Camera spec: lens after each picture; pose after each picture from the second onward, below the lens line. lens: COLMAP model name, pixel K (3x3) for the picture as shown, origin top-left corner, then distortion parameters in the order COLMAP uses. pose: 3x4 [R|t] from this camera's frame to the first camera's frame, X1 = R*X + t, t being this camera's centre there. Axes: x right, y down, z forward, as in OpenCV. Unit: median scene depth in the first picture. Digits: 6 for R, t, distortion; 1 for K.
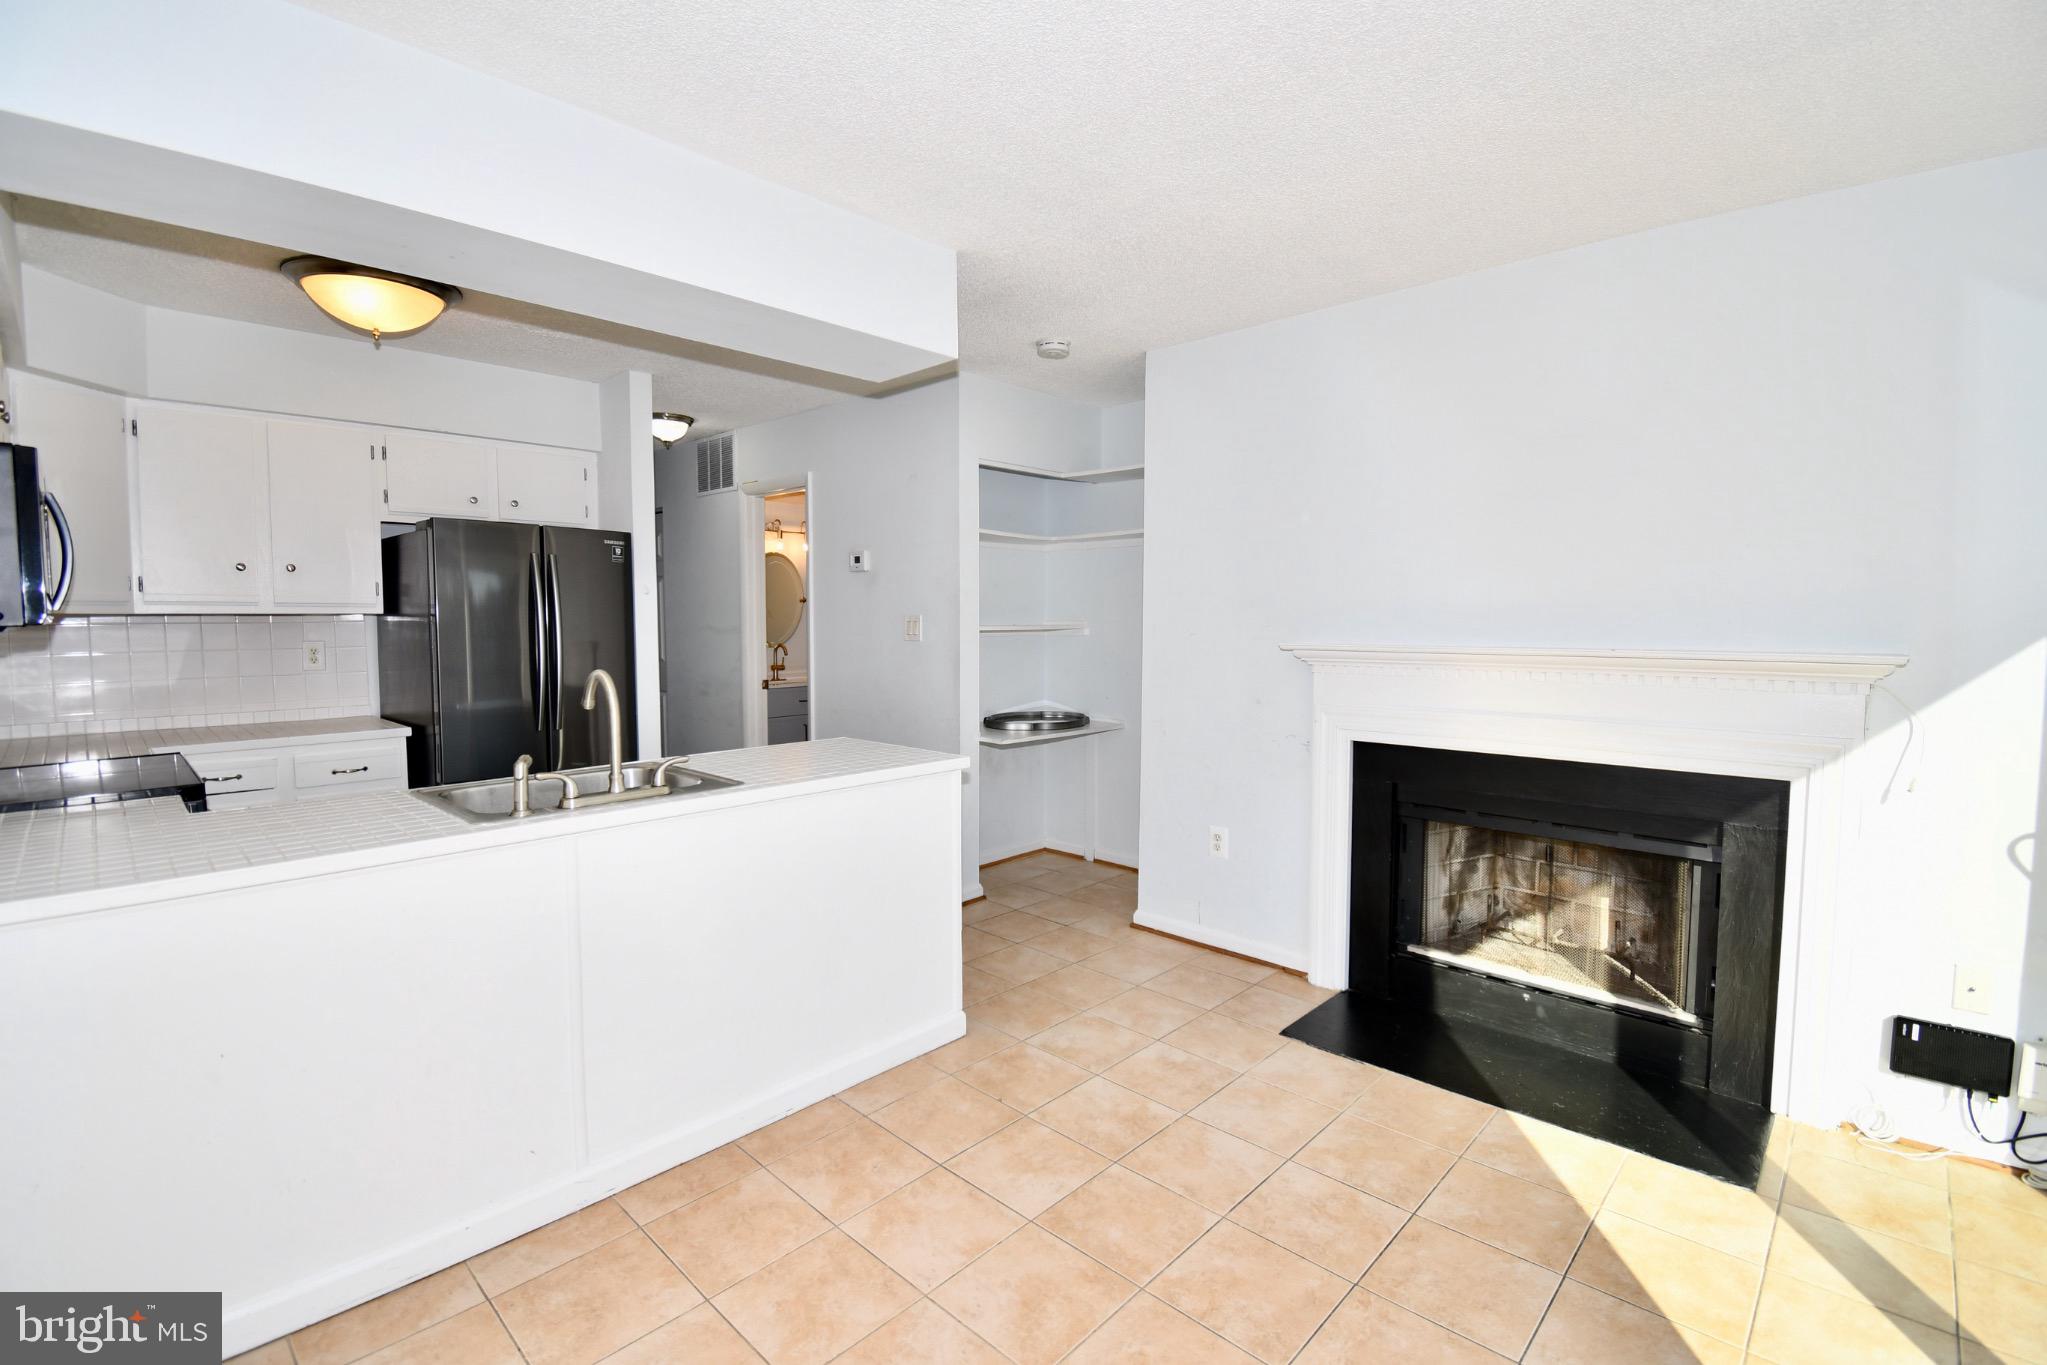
lens RADIAL K [[899.6, 0, 1008.4], [0, 899.6, 679.1], [0, 0, 1]] dist [0.002614, -0.015407]
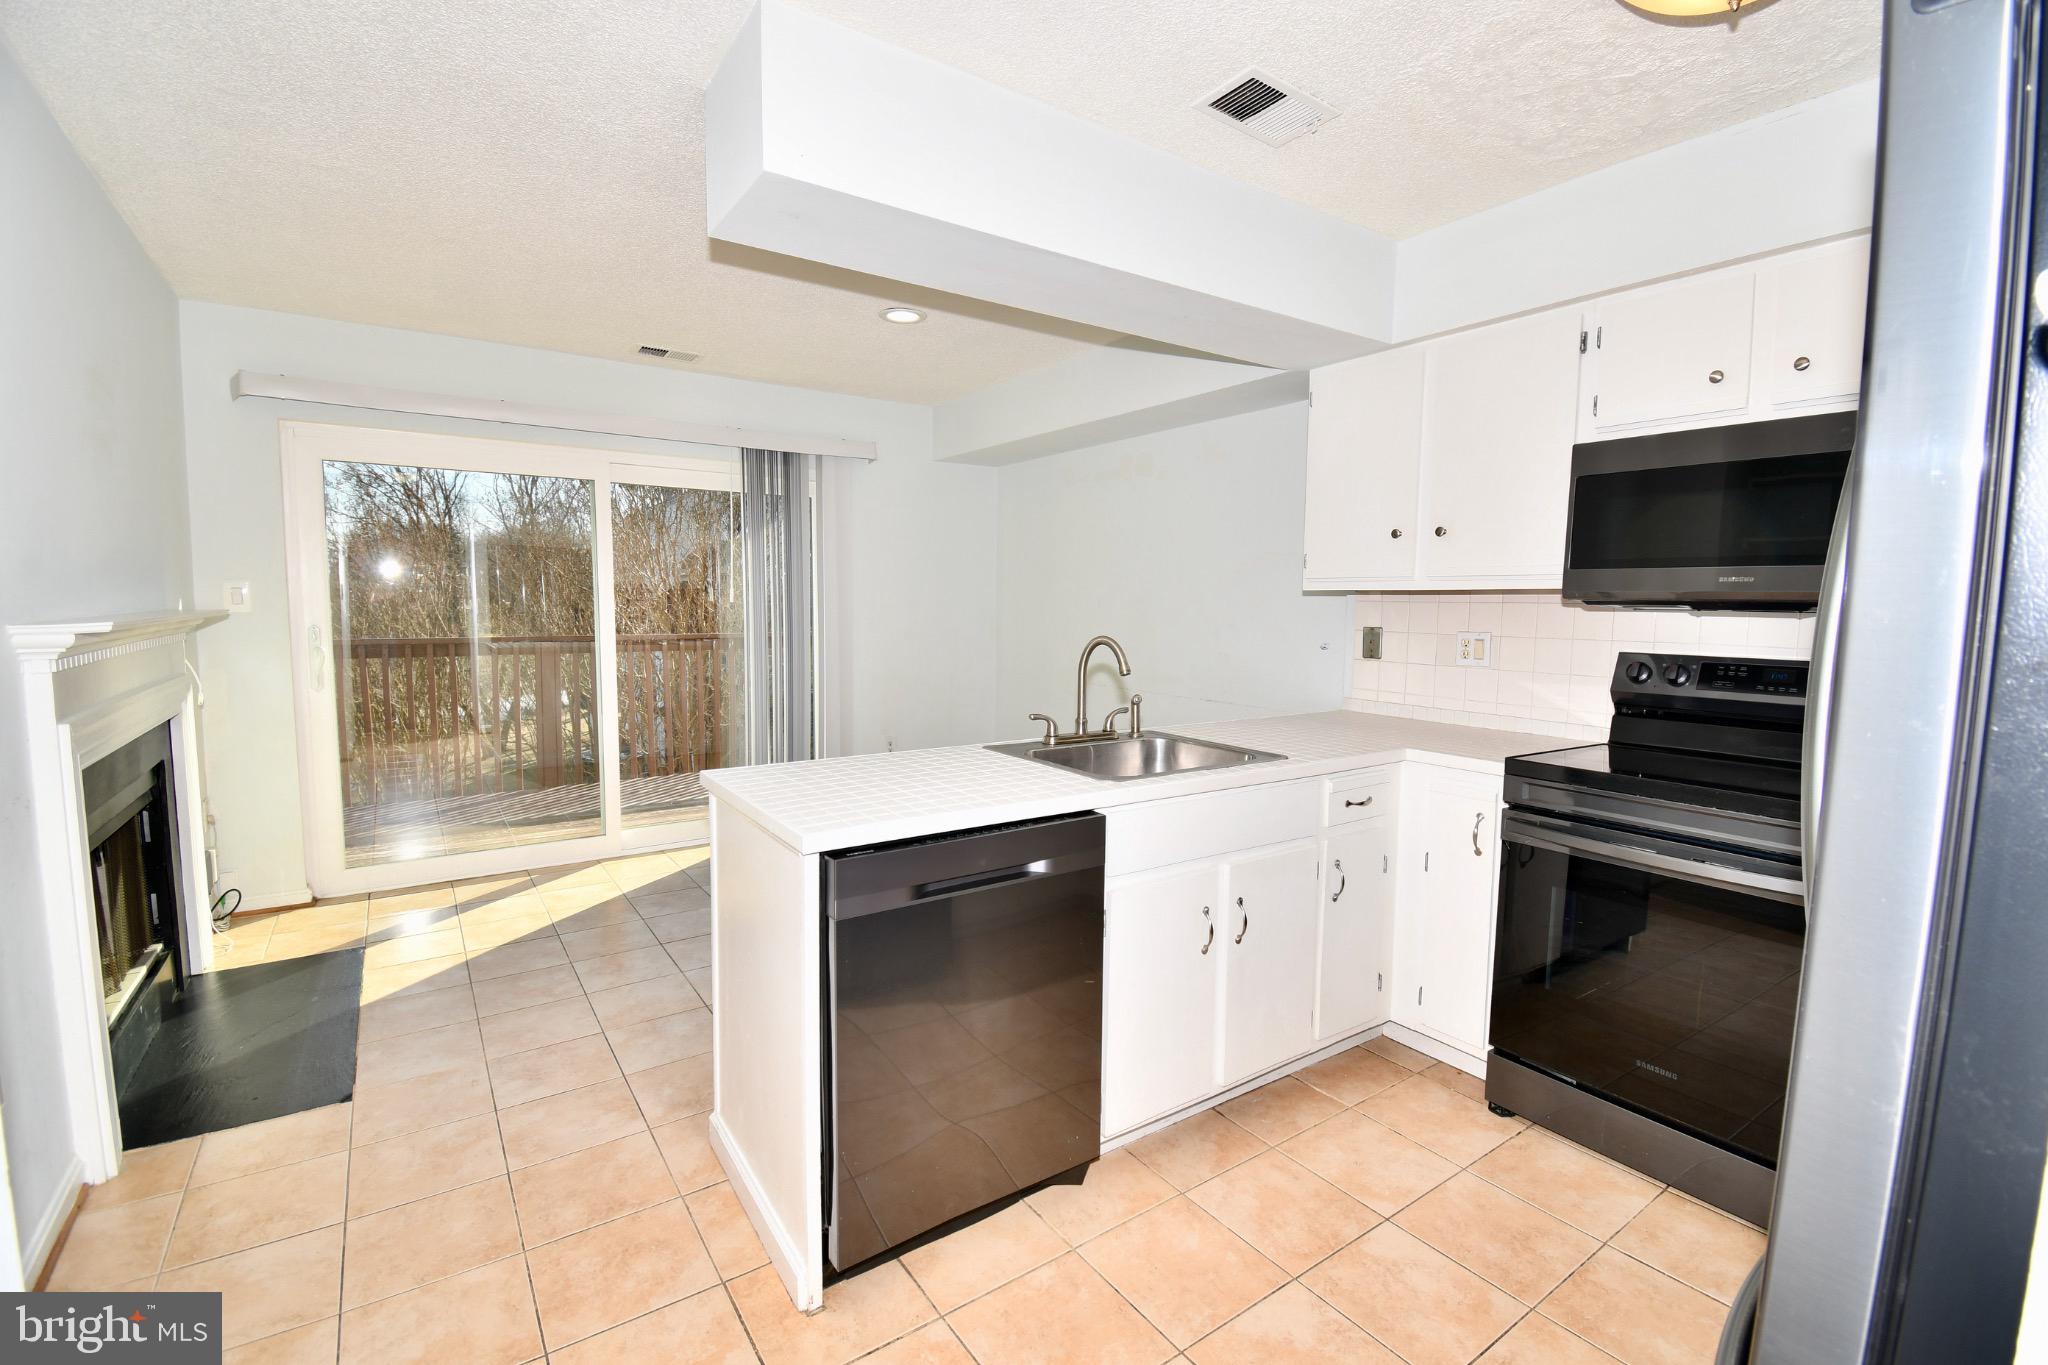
lens RADIAL K [[900.0, 0, 1036.1], [0, 900.0, 683.0], [0, 0, 1]] dist [0.002614, -0.015407]
pose [[-0.983425, -0.024975, 0.179588, -0.520121], [0.004248, 0.987022, 0.160527, -0.120072], [-0.181267, 0.158629, -0.970556, 1.915906]]
